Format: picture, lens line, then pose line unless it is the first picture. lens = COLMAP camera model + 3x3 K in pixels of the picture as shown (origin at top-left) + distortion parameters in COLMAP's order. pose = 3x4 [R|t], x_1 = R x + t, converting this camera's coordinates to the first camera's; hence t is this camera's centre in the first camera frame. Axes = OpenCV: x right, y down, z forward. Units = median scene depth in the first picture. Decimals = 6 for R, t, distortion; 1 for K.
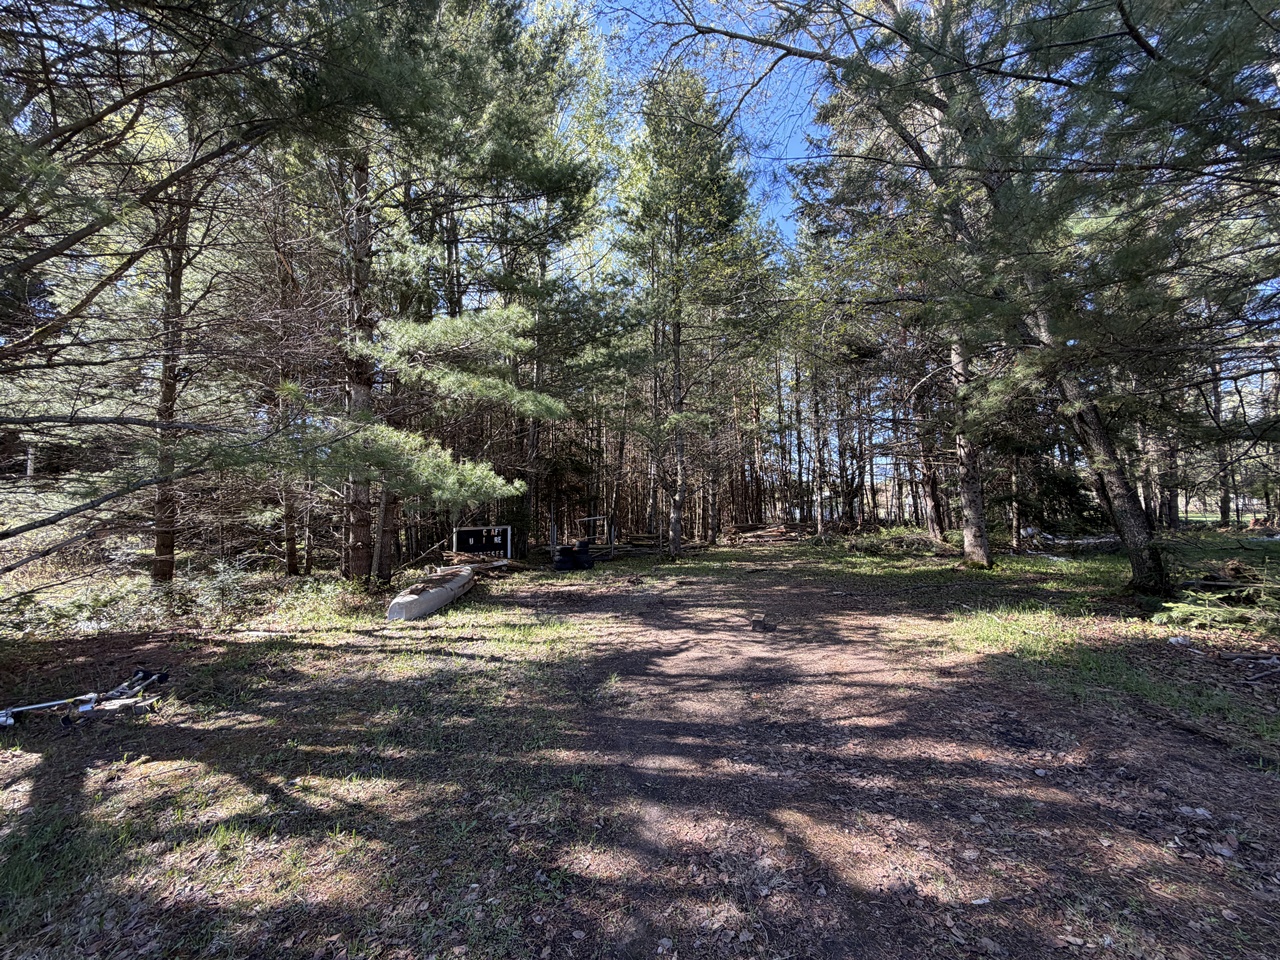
lens RADIAL K [[516.4, 0, 640.0], [0, 516.4, 480.0], [0, 0, 1]] dist [-0.000107, -0.000007]
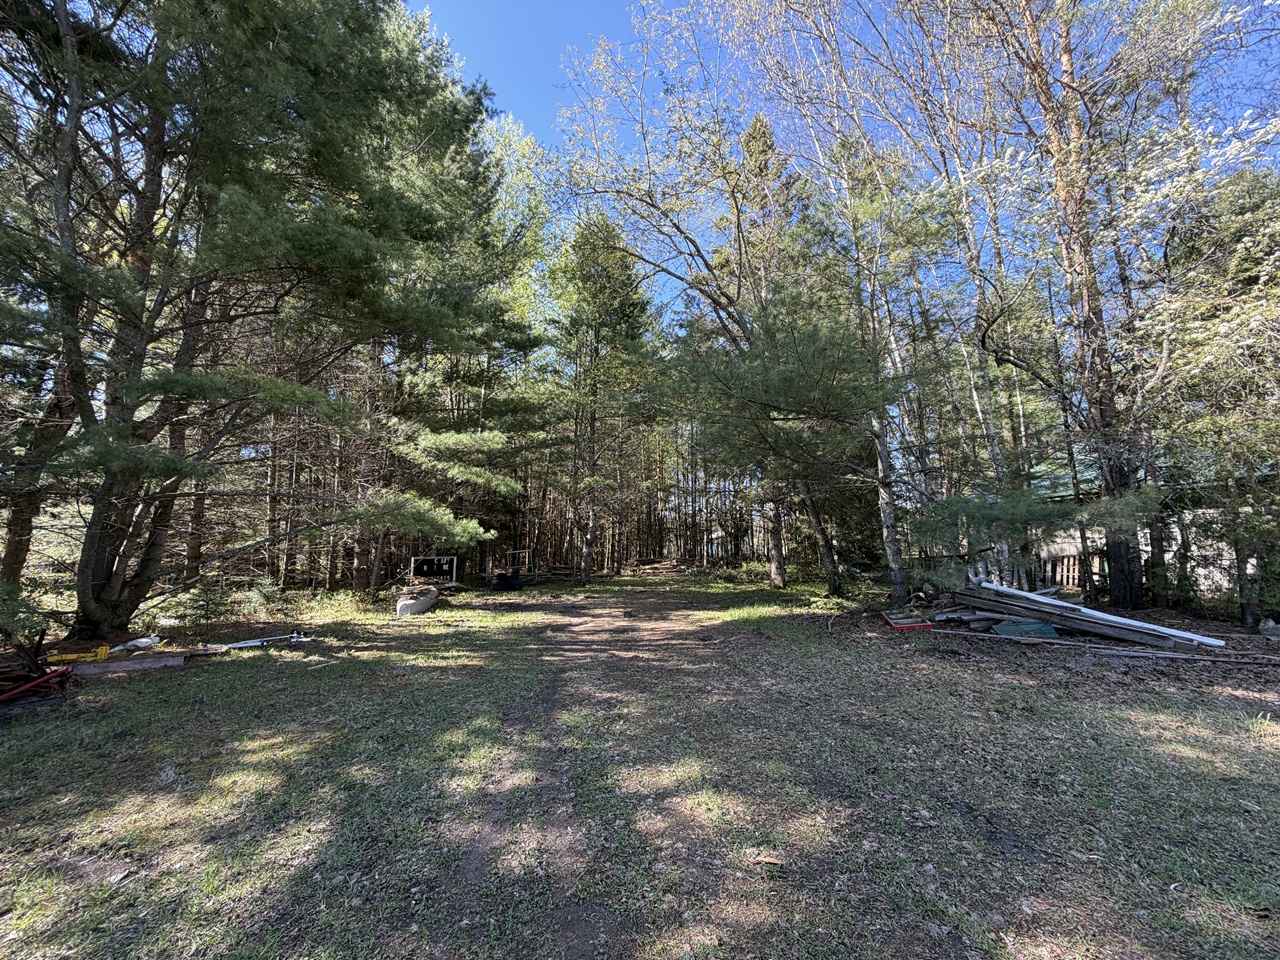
lens RADIAL K [[516.4, 0, 640.0], [0, 516.4, 480.0], [0, 0, 1]] dist [-0.000107, -0.000007]
pose [[0.986758, 0.039910, 0.157210, -0.013074], [-0.029755, 0.997348, -0.066427, -0.031184], [-0.159444, 0.060869, 0.985329, -0.379450]]
